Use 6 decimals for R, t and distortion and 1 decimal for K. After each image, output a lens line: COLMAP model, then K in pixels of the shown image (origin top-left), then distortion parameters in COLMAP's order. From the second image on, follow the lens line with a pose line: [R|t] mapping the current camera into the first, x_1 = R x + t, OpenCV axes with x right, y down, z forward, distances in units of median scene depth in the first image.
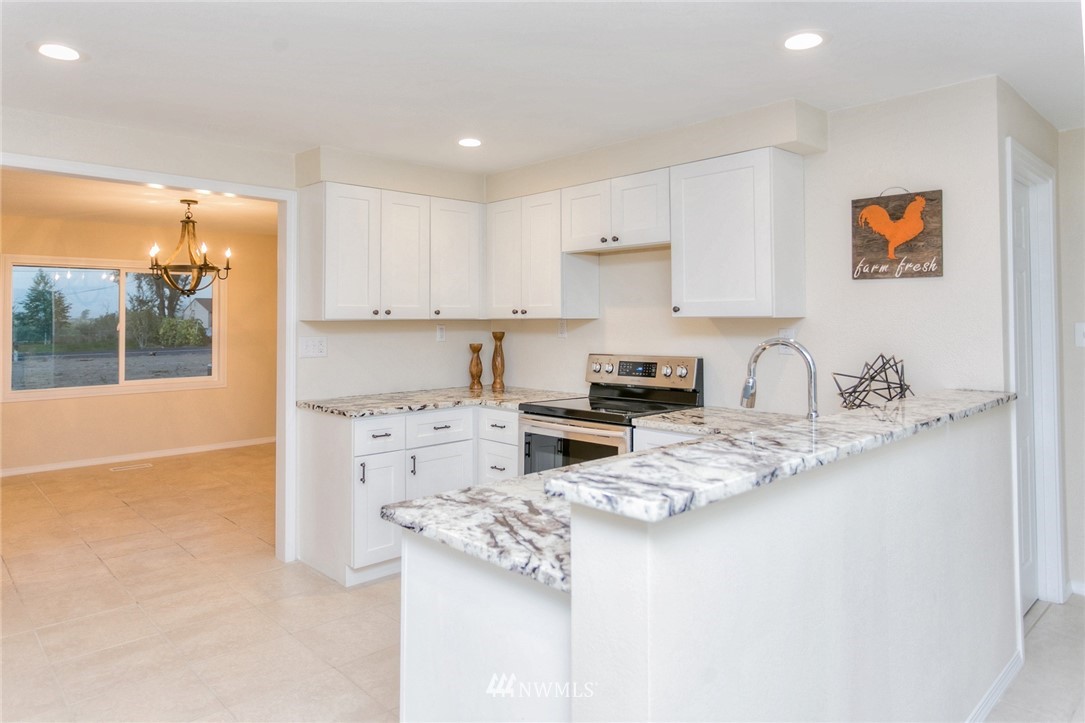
lens RADIAL K [[687.9, 0, 550.9], [0, 687.9, 301.2], [0, 0, 1]] dist [-0.002163, -0.000930]
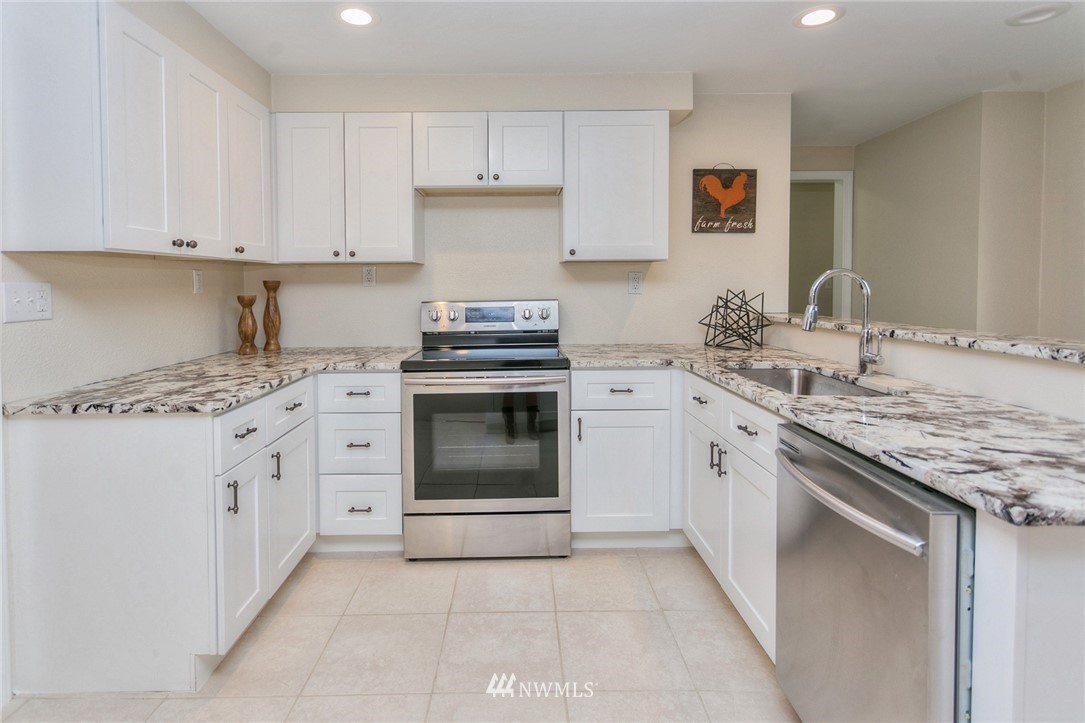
lens RADIAL K [[537.4, 0, 530.9], [0, 537.4, 304.9], [0, 0, 1]] dist [-0.006223, 0.001259]
pose [[0.683585, -0.033964, 0.729081, -0.497406], [-0.015449, 0.998020, 0.060977, 0.046408], [-0.729708, -0.052947, 0.681706, 0.543409]]
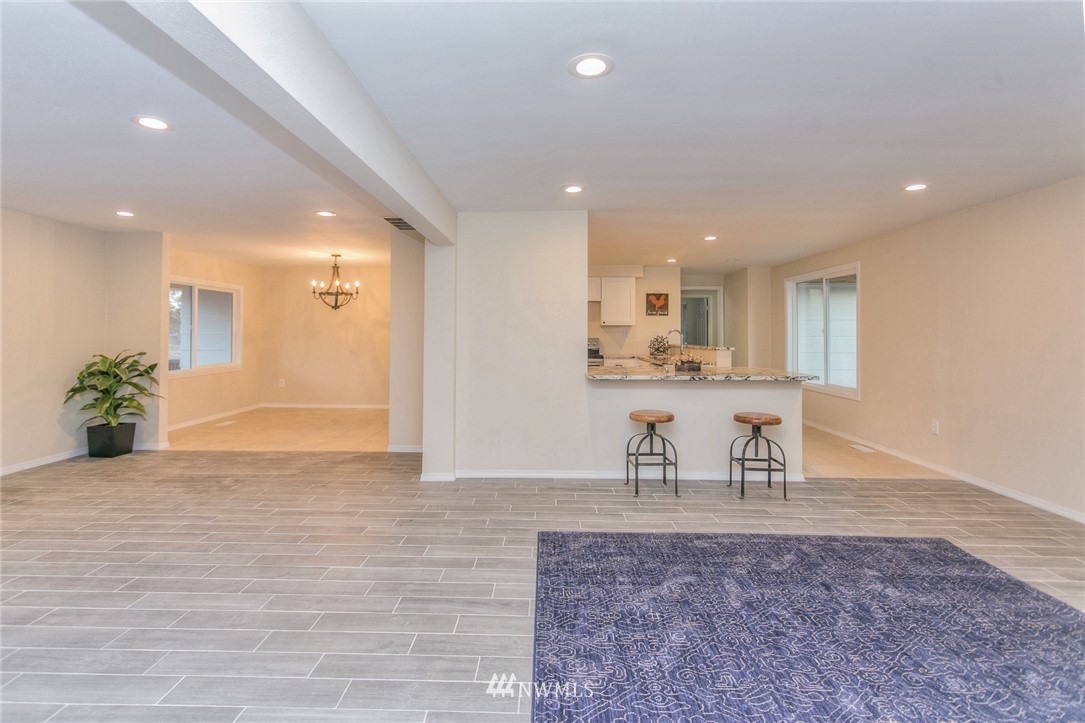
lens RADIAL K [[537.4, 0, 542.8], [0, 537.4, 330.1], [0, 0, 1]] dist [-0.006223, 0.001259]
pose [[0.693368, 0.011635, 0.720490, -2.006502], [-0.023847, 0.999692, 0.006806, 0.040609], [-0.720189, -0.021900, 0.693432, -0.581537]]
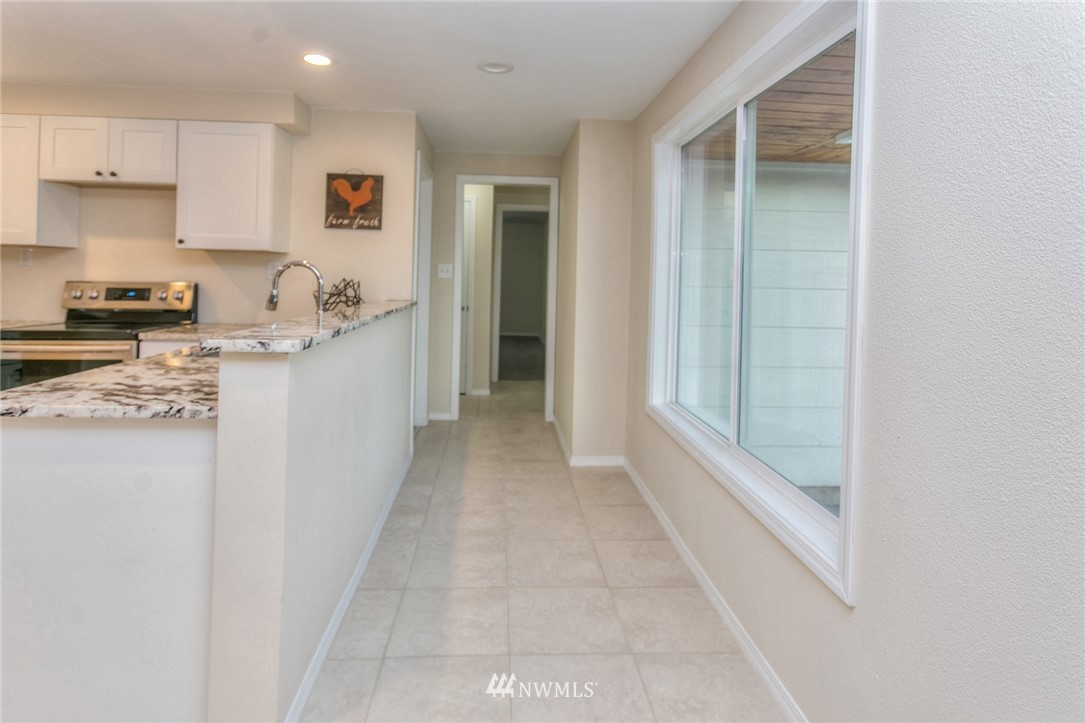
lens RADIAL K [[537.4, 0, 540.8], [0, 537.4, 280.3], [0, 0, 1]] dist [-0.006223, 0.001259]
pose [[0.635814, 0.006212, 0.771817, -0.151288], [-0.045075, 0.998560, 0.029095, 0.026145], [-0.770525, -0.053288, 0.635178, -0.084680]]
